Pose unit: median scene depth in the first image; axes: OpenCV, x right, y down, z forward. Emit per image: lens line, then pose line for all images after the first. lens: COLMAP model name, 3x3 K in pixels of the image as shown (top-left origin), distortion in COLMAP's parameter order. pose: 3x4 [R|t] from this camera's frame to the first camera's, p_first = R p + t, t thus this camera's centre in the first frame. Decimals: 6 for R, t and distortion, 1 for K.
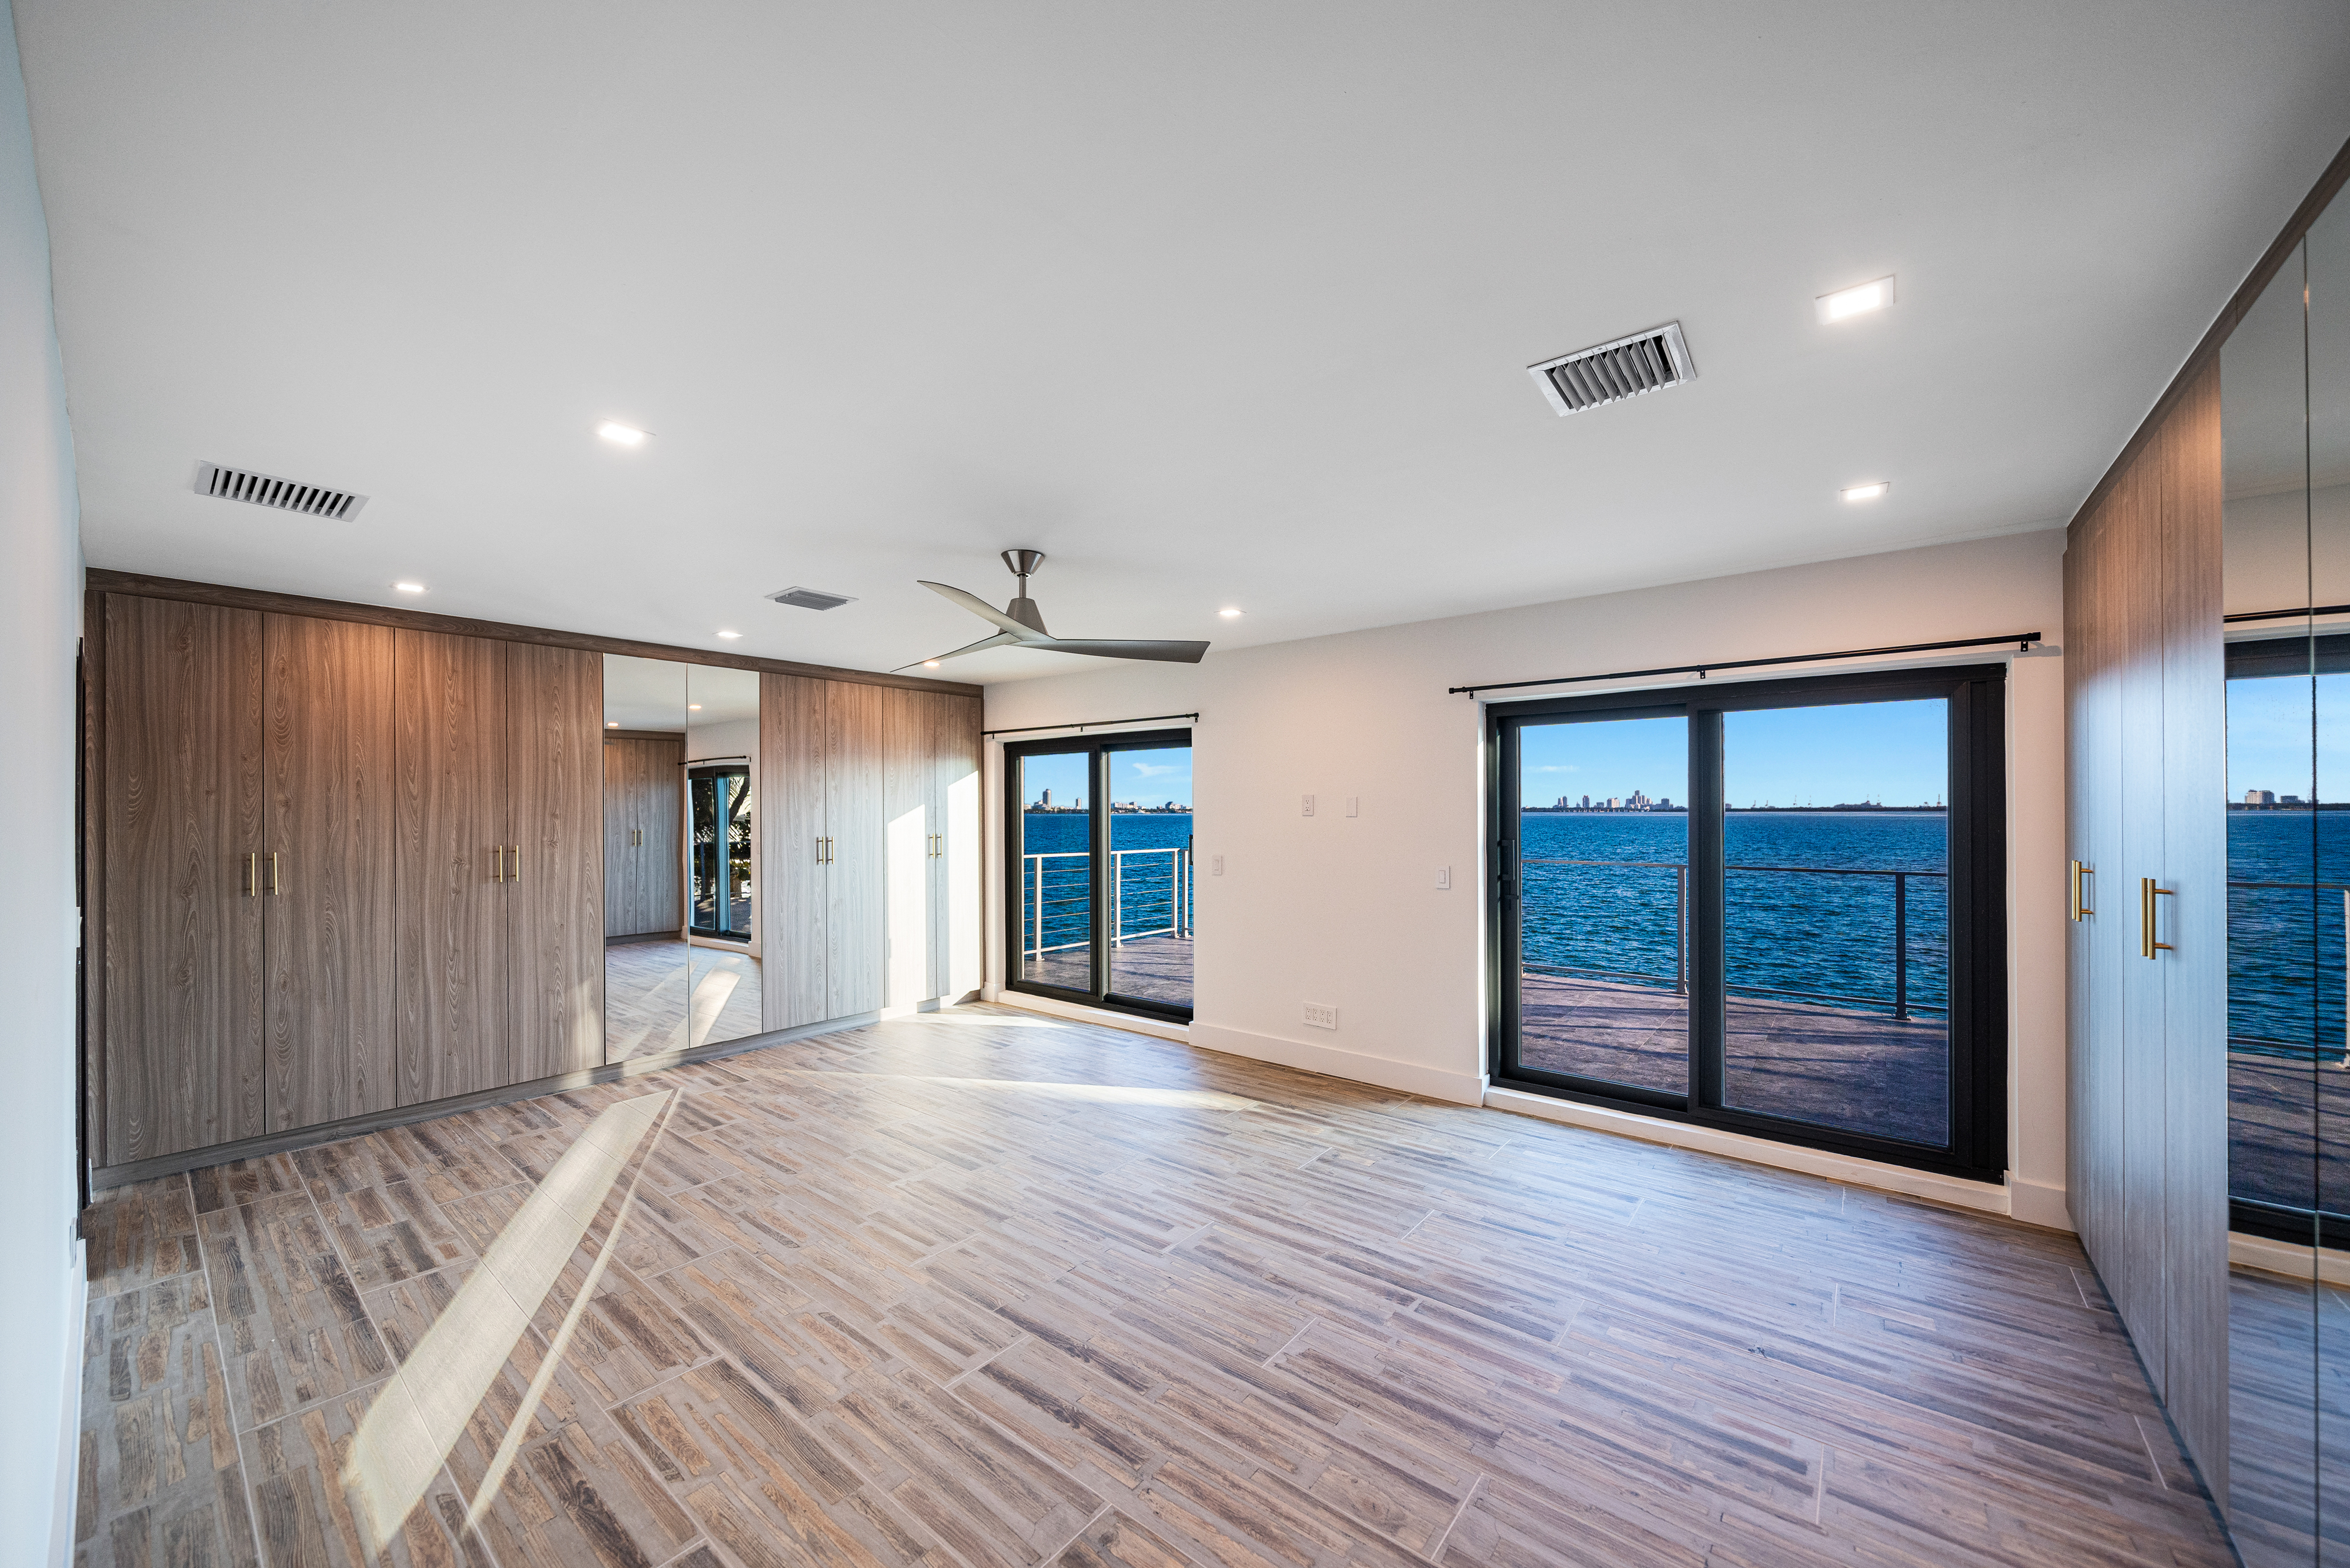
lens RADIAL K [[889.8, 0, 1187.7], [0, 889.8, 790.3], [0, 0, 1]] dist [-0.002705, 0.001362]
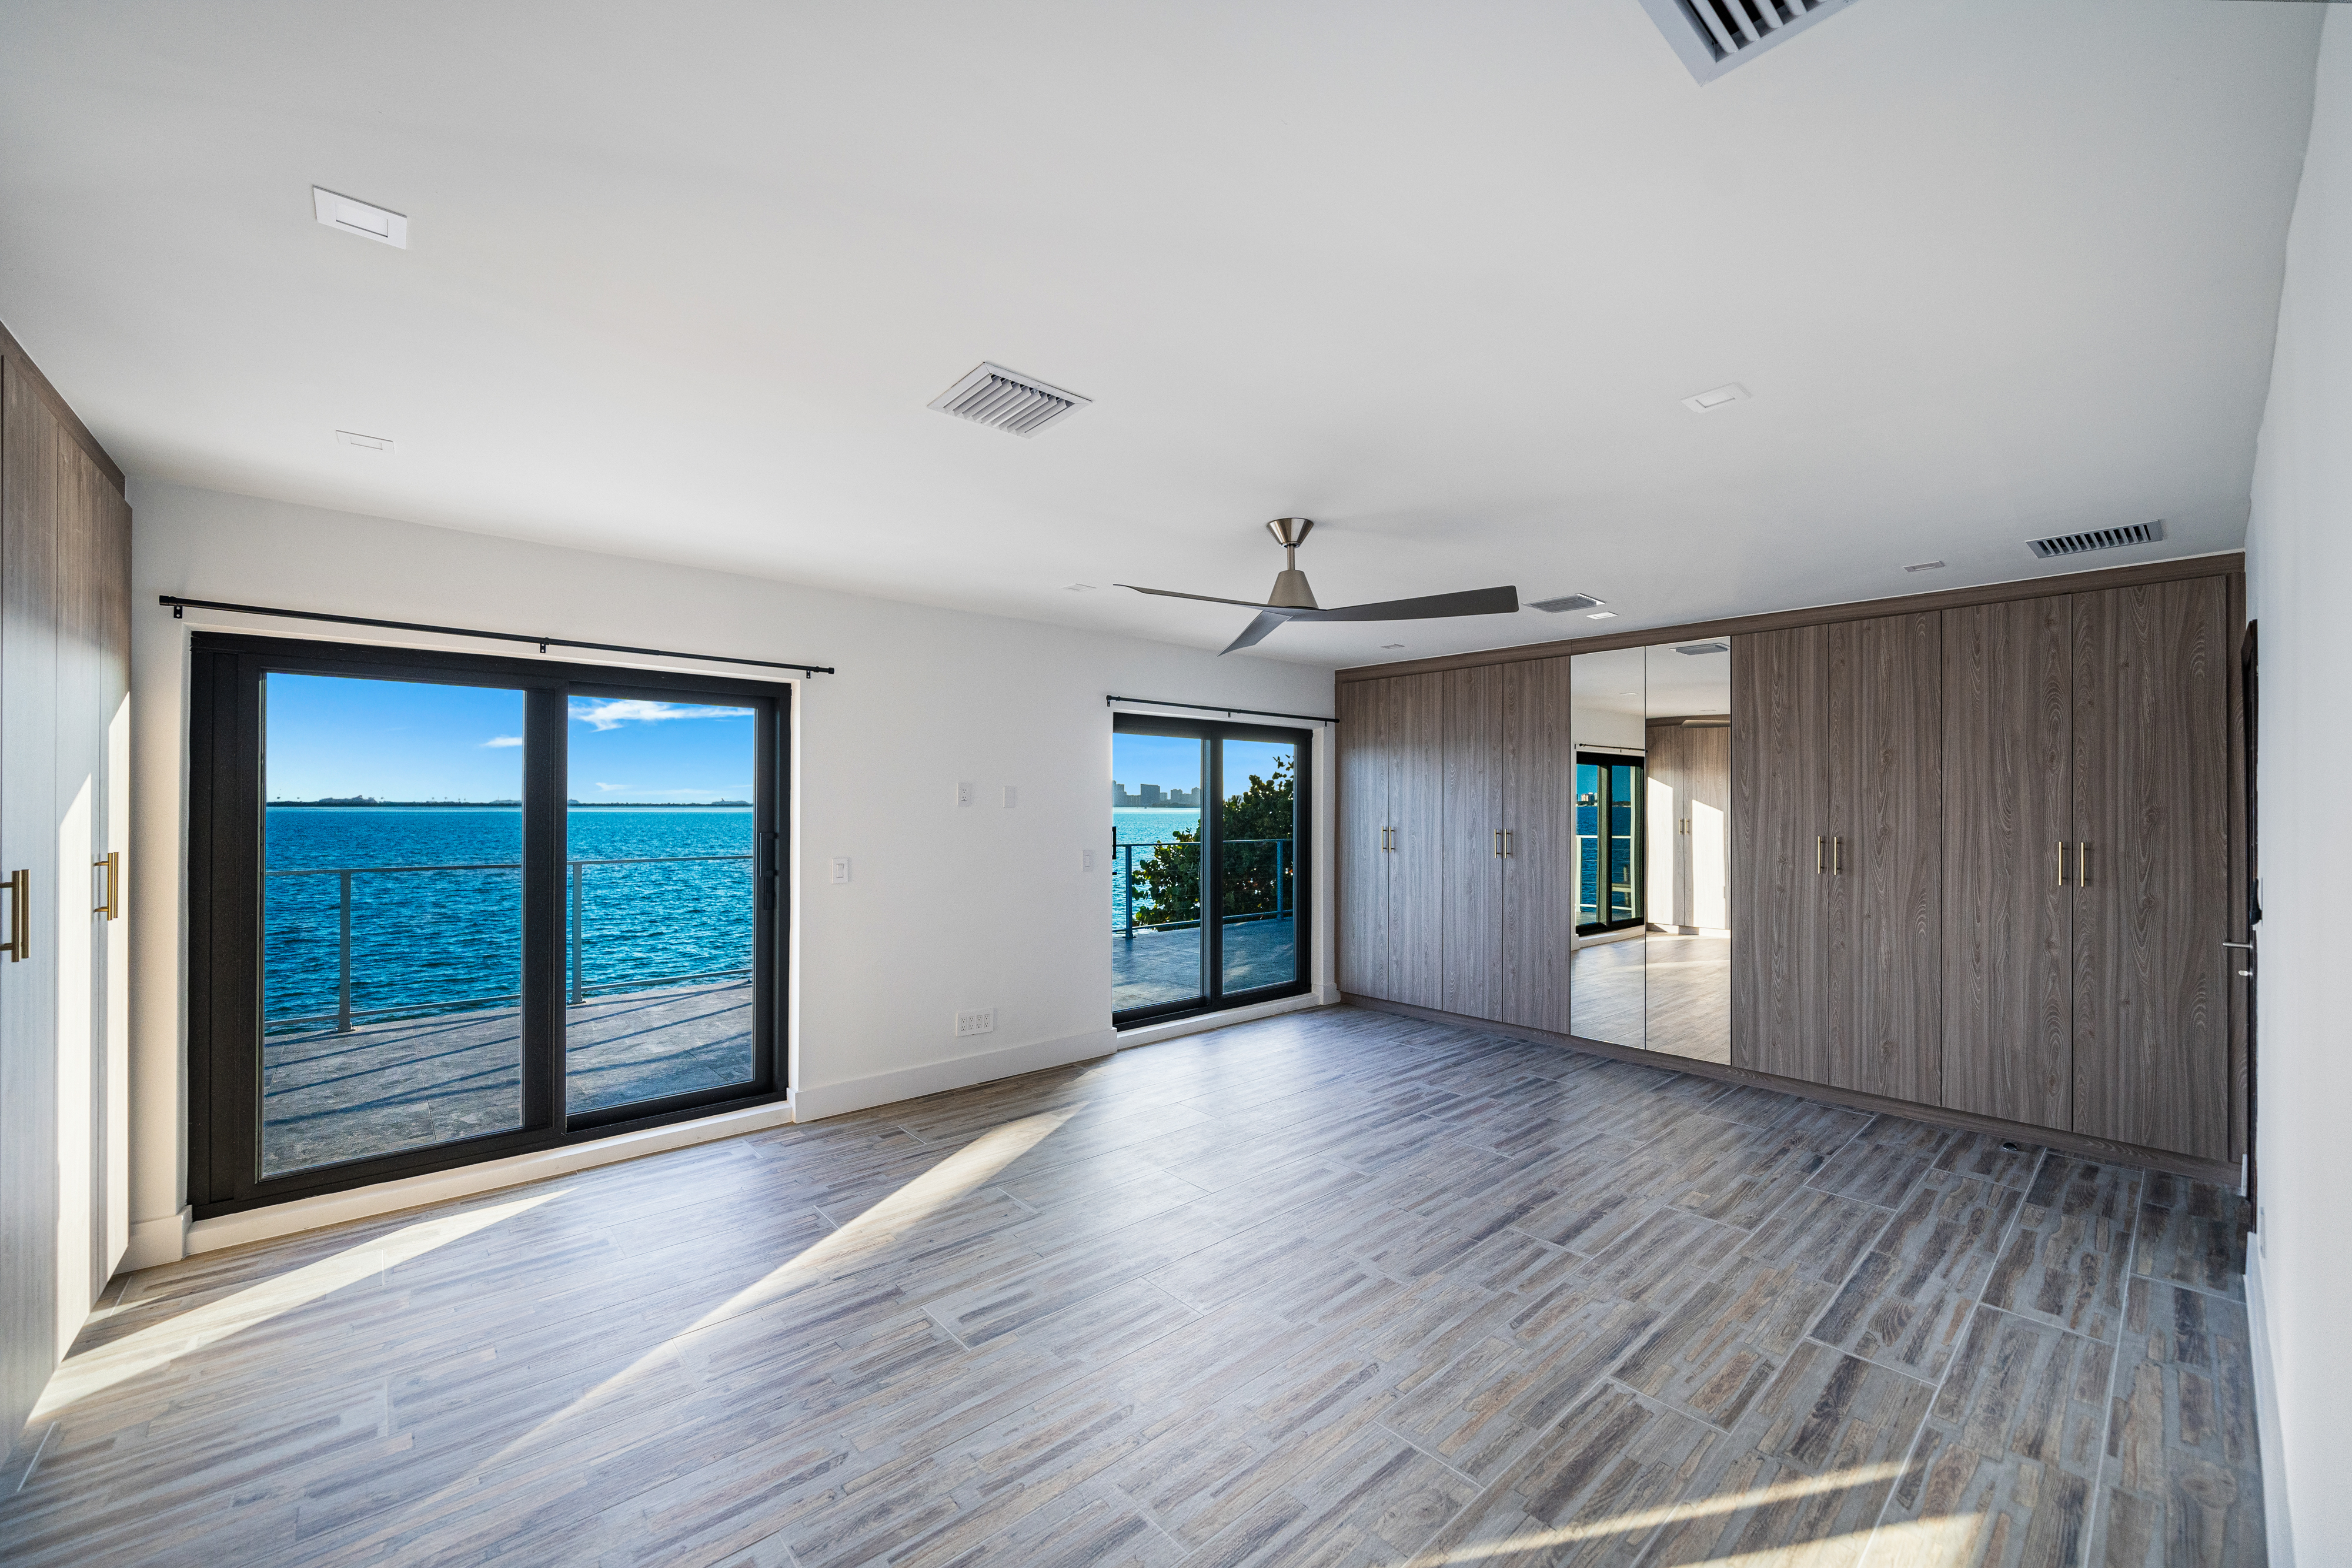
lens RADIAL K [[890.5, 0, 1214.1], [0, 890.5, 801.7], [0, 0, 1]] dist [-0.002705, 0.001362]
pose [[0.145839, 0.008502, 0.989272, -1.474460], [-0.026119, 0.999648, -0.004741, 0.040684], [-0.988964, -0.025148, 0.146009, 1.249672]]
